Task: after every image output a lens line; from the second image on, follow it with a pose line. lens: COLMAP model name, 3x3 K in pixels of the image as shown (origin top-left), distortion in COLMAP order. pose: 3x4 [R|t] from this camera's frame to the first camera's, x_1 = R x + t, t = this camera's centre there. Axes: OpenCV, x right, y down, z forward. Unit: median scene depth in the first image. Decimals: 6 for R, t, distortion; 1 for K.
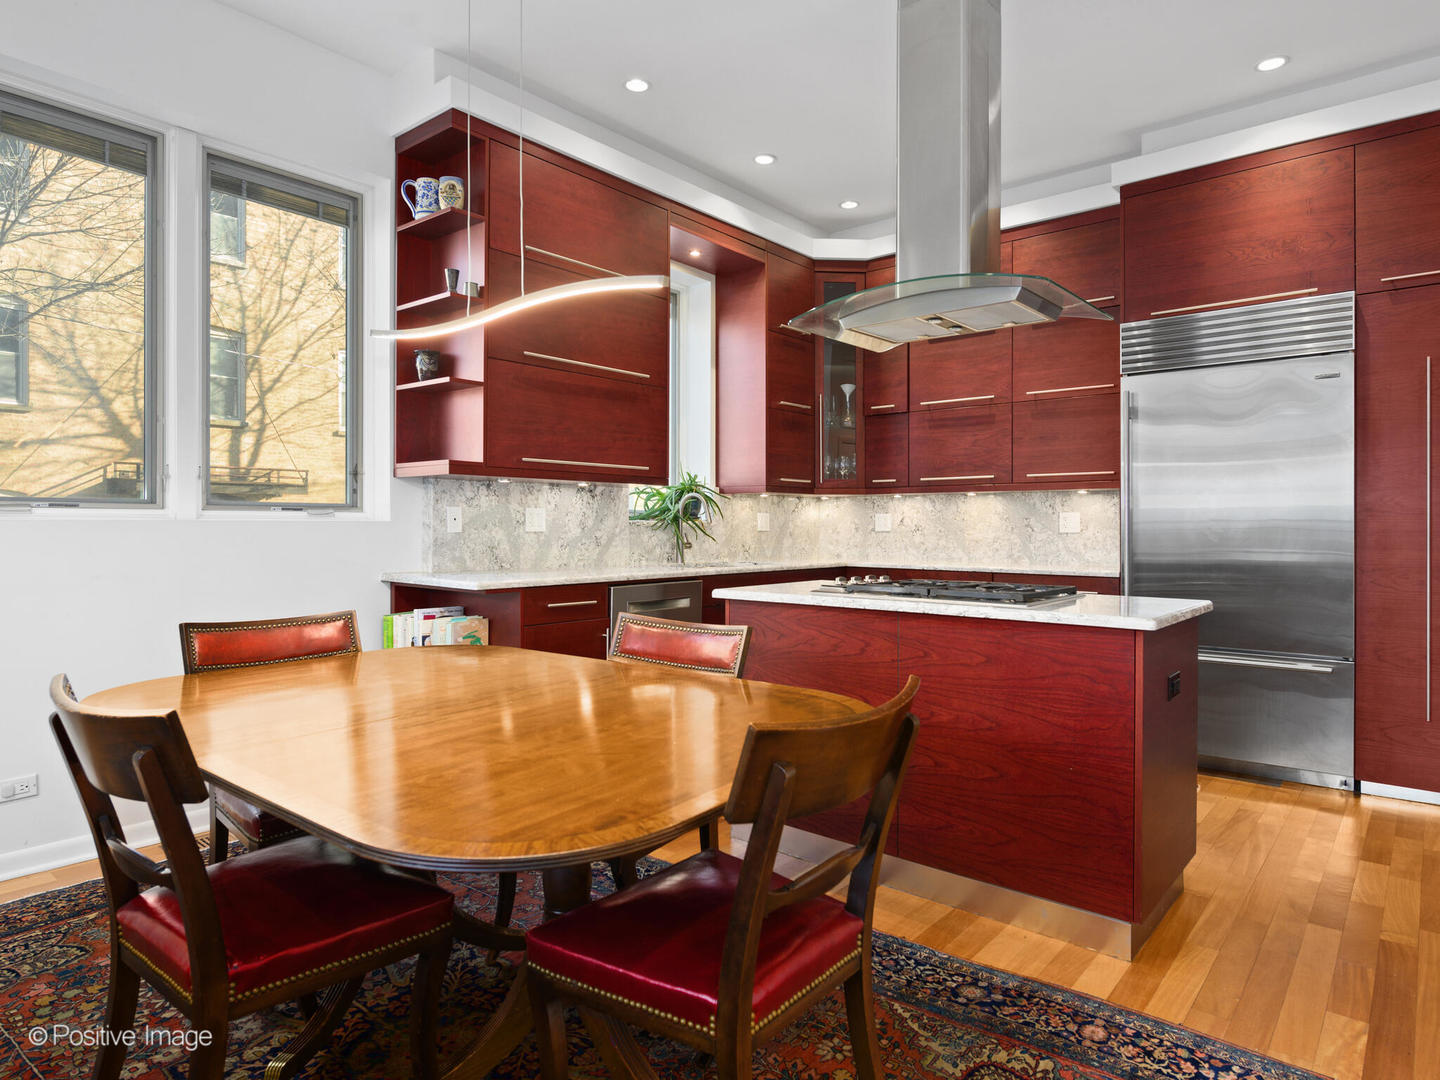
lens RADIAL K [[855.4, 0, 716.8], [0, 855.4, 528.5], [0, 0, 1]] dist [-0.007379, -0.001349]
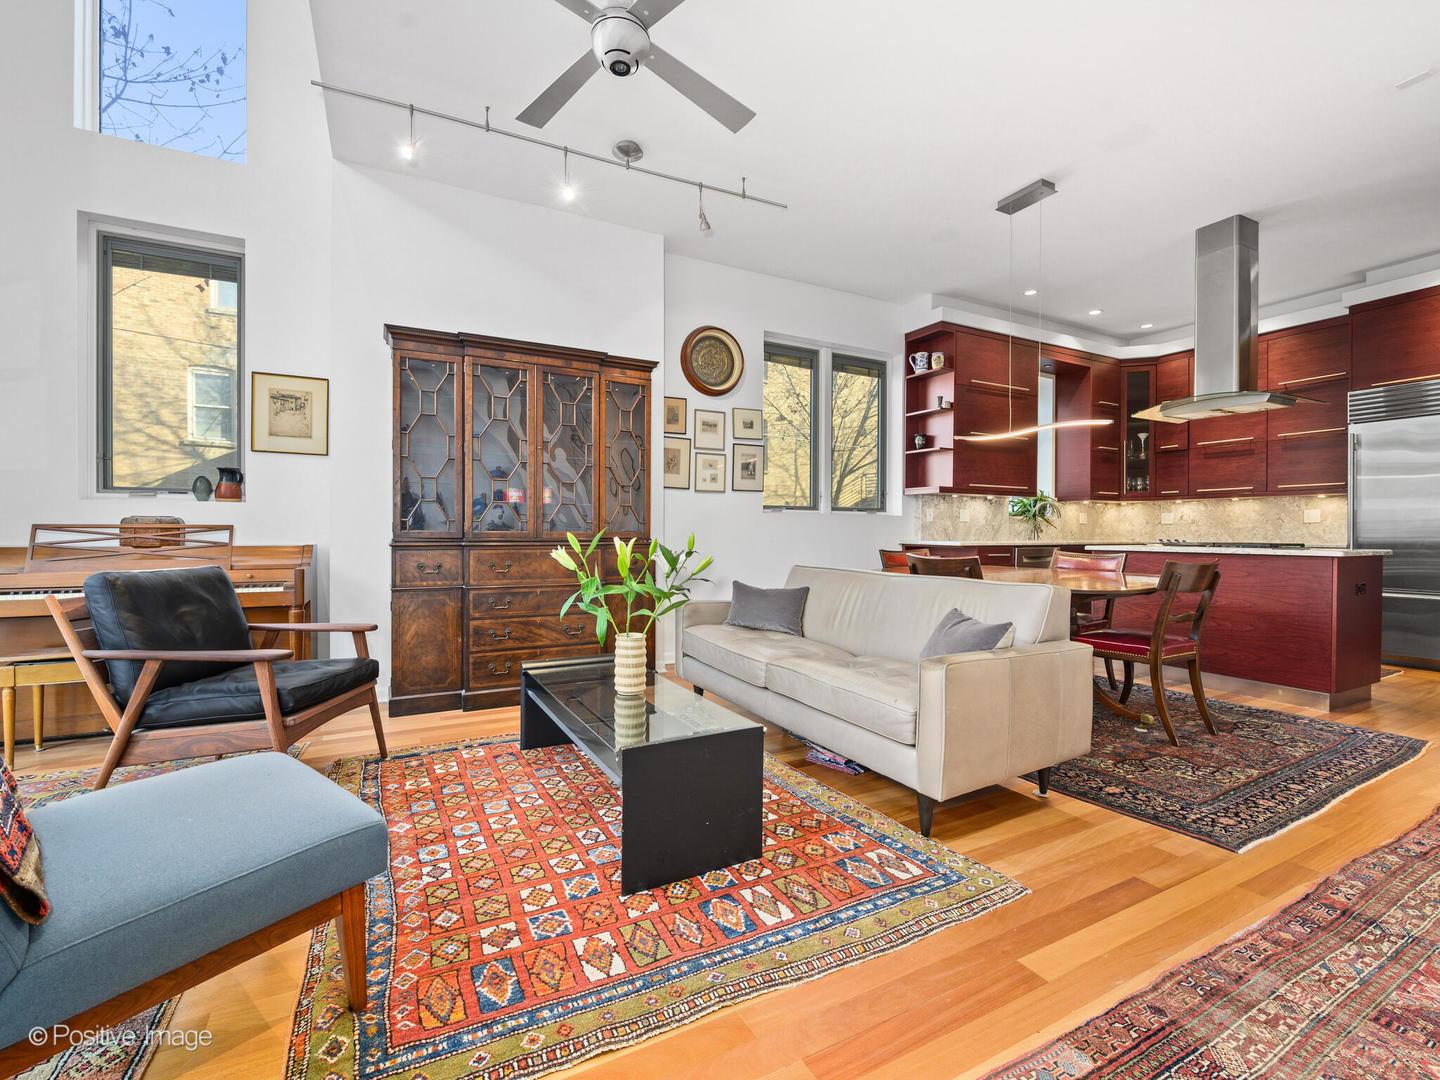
lens RADIAL K [[642.3, 0, 721.1], [0, 642.3, 538.6], [0, 0, 1]] dist [-0.009379, 0.000402]
pose [[0.928579, 0.004078, -0.371112, -0.197586], [-0.002283, 0.999983, 0.005276, 0.038408], [0.371127, -0.004052, 0.928573, -0.607318]]
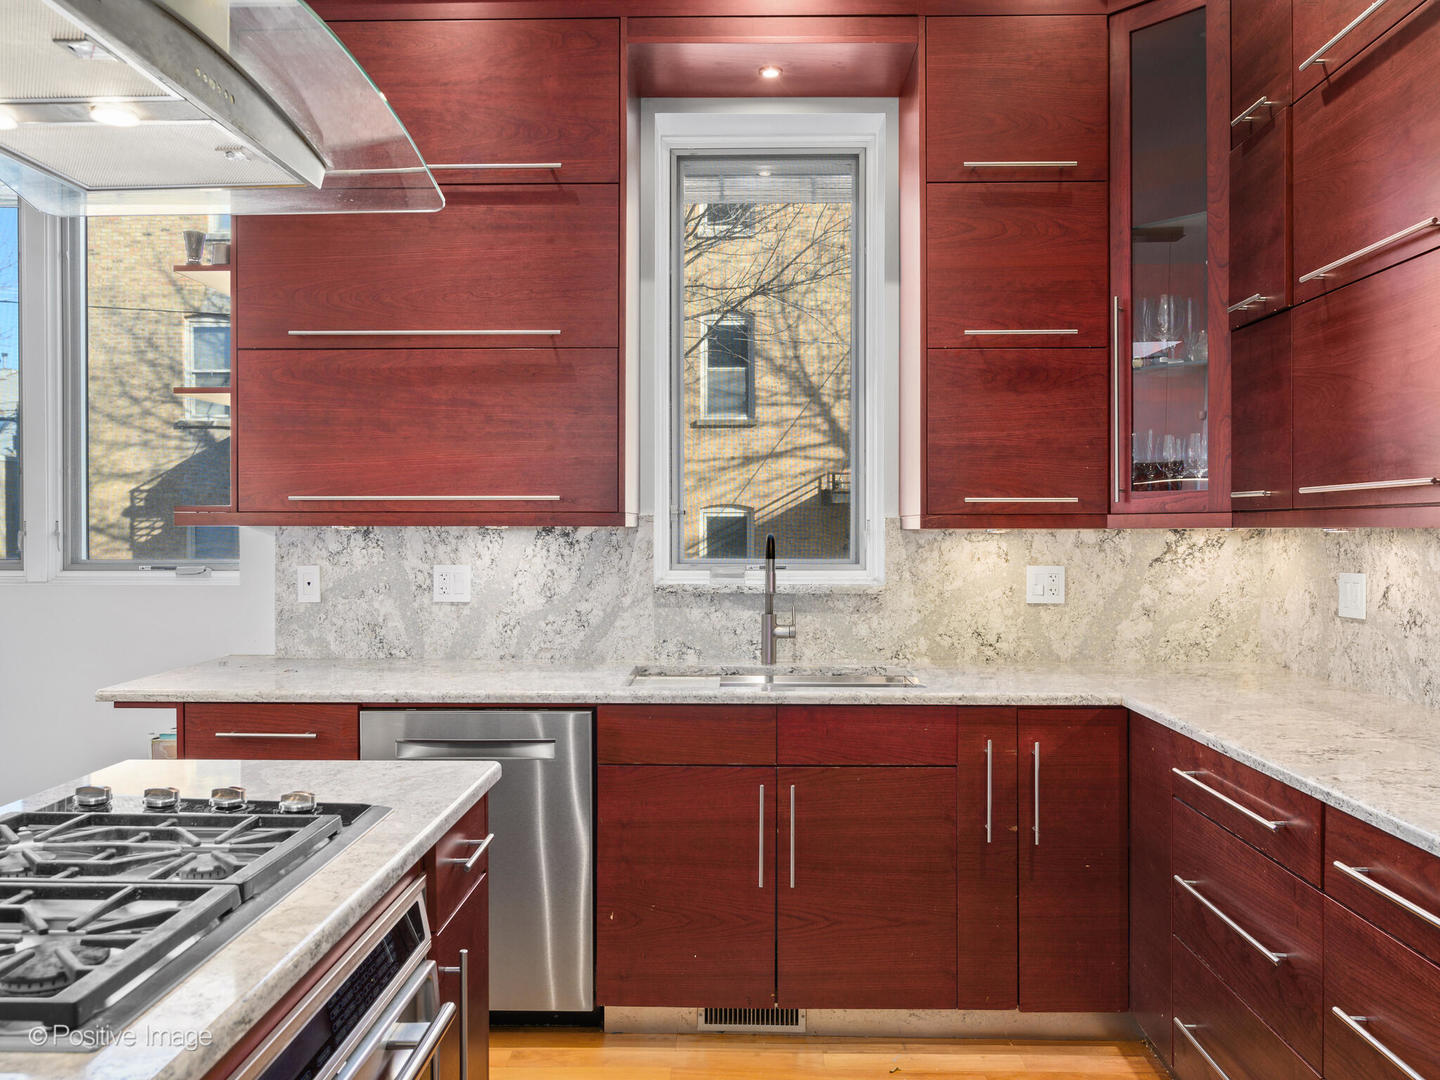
lens RADIAL K [[1084.1, 0, 726.9], [0, 1084.1, 532.7], [0, 0, 1]] dist [0.000951, 0.004757]
pose [[0.630870, 0.000828, -0.775888, 0.582784], [-0.001027, 0.999999, 0.000231, -0.051885], [0.775888, 0.000651, 0.630871, 0.696293]]
